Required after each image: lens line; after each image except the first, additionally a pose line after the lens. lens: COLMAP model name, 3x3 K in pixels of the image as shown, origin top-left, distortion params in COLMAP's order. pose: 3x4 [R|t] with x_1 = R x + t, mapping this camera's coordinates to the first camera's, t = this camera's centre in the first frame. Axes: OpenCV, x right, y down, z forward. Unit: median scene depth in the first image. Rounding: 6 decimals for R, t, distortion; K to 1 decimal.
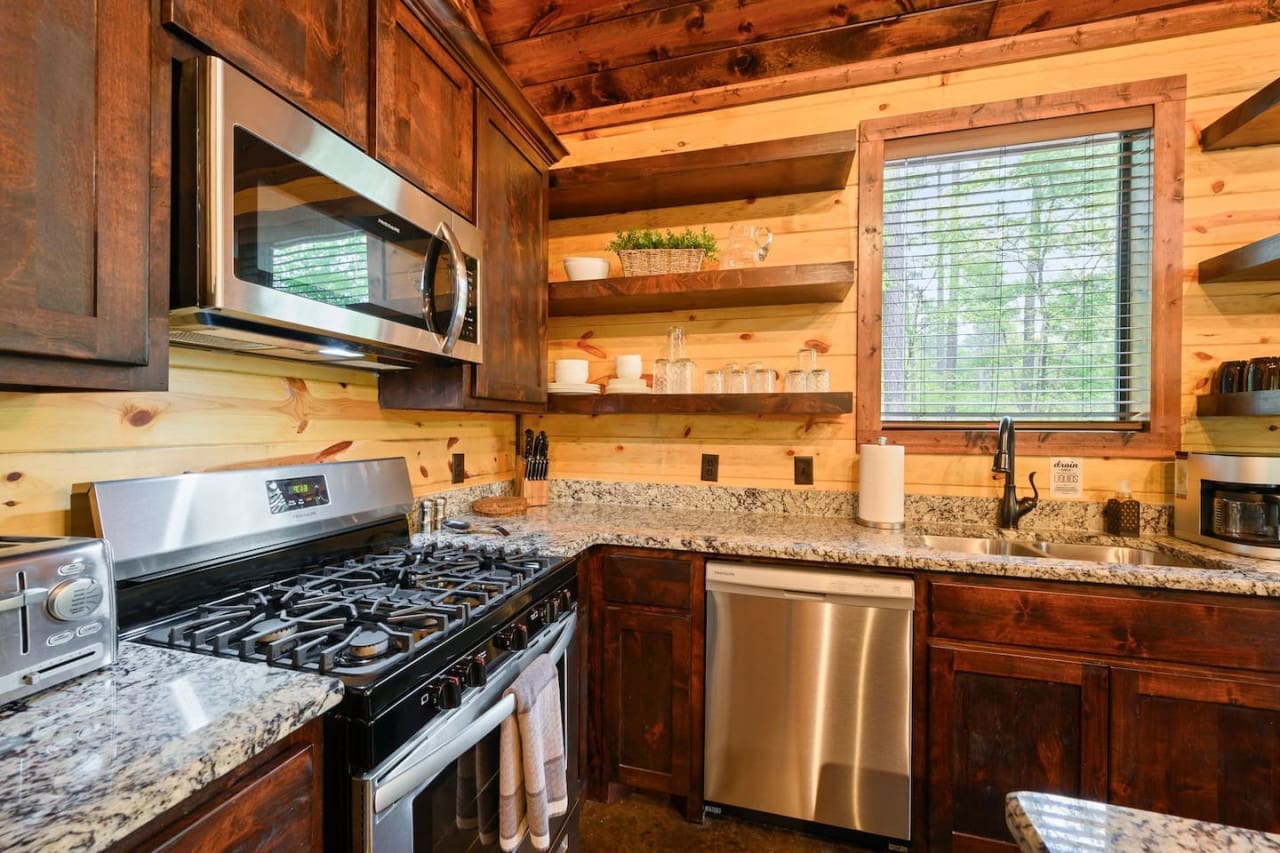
lens RADIAL K [[497.1, 0, 640.5], [0, 497.1, 426.8], [0, 0, 1]] dist [-0.002844, -0.000031]
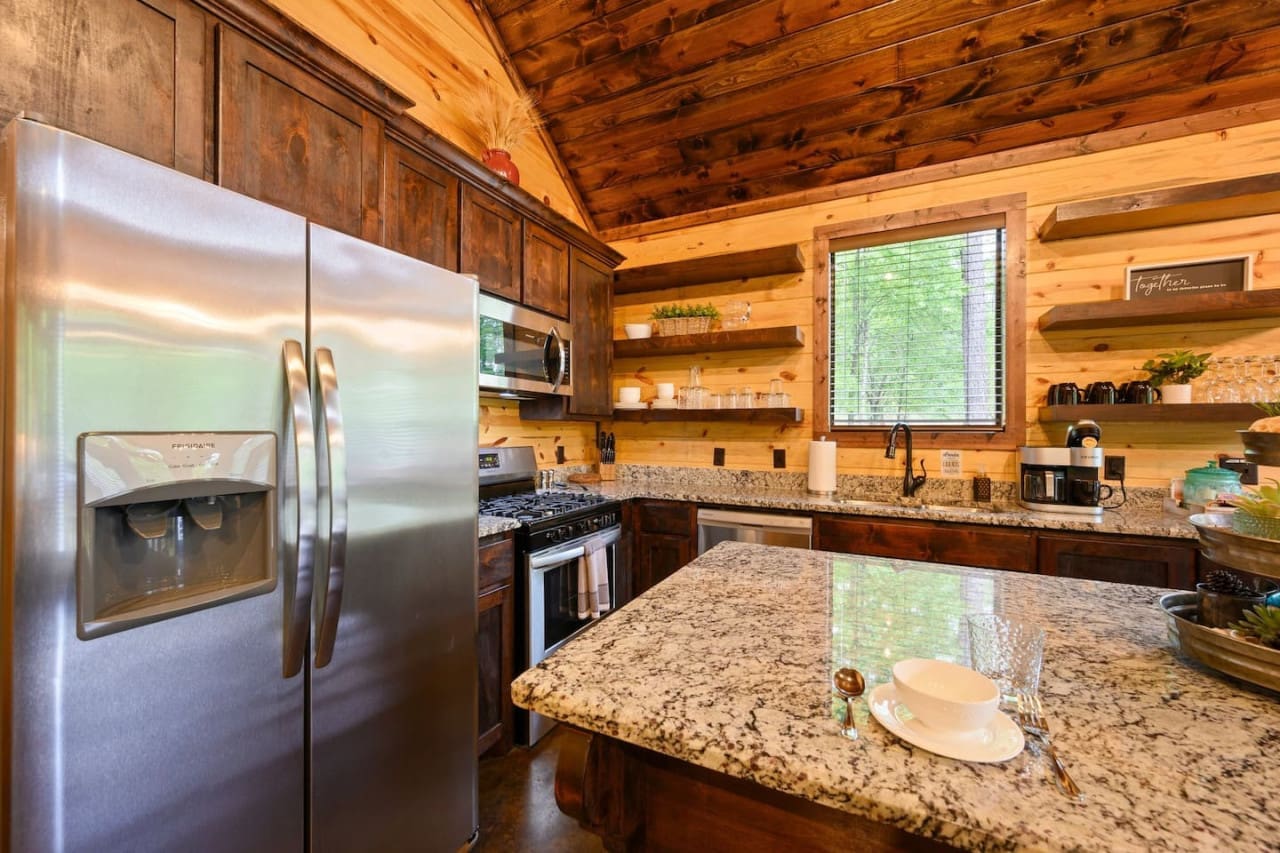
lens RADIAL K [[497.1, 0, 642.8], [0, 497.1, 427.1], [0, 0, 1]] dist [-0.002844, -0.000031]
pose [[0.982536, -0.003062, -0.186050, 0.229695], [0.001208, 0.999948, -0.010079, 0.007729], [0.186071, 0.009679, 0.982489, -0.627837]]
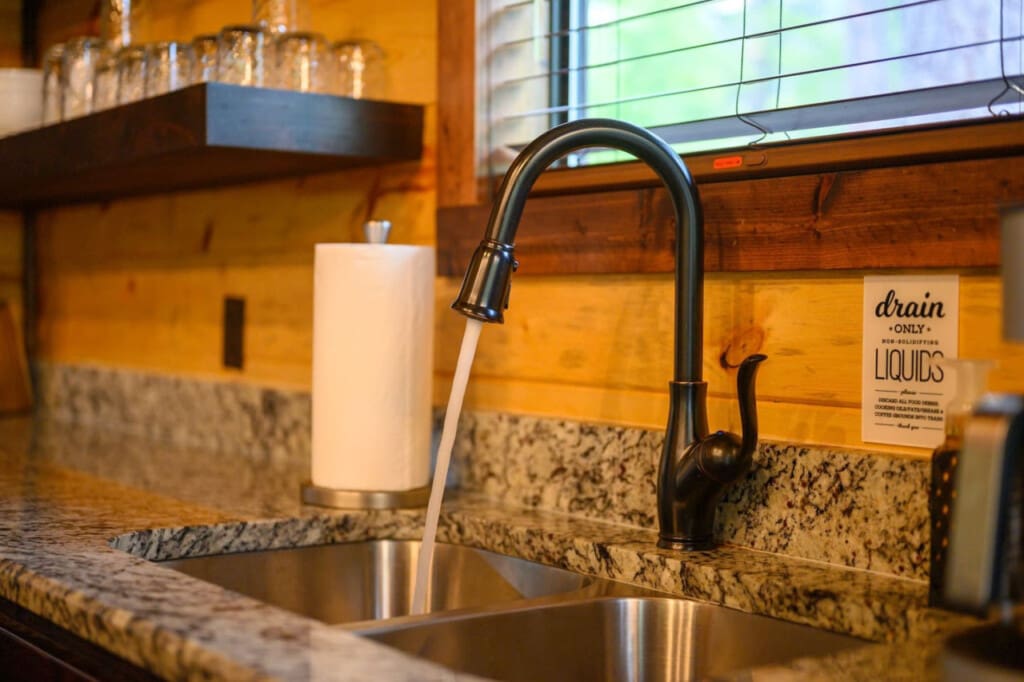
lens RADIAL K [[1458.6, 0, 511.6], [0, 1458.6, 341.6], [0, 0, 1]] dist [-0.005418, 0.000000]
pose [[0.795441, 0.014464, -0.605859, 1.130137], [-0.004785, 0.999834, 0.017587, 0.081706], [0.606012, -0.011091, 0.795378, 0.325894]]
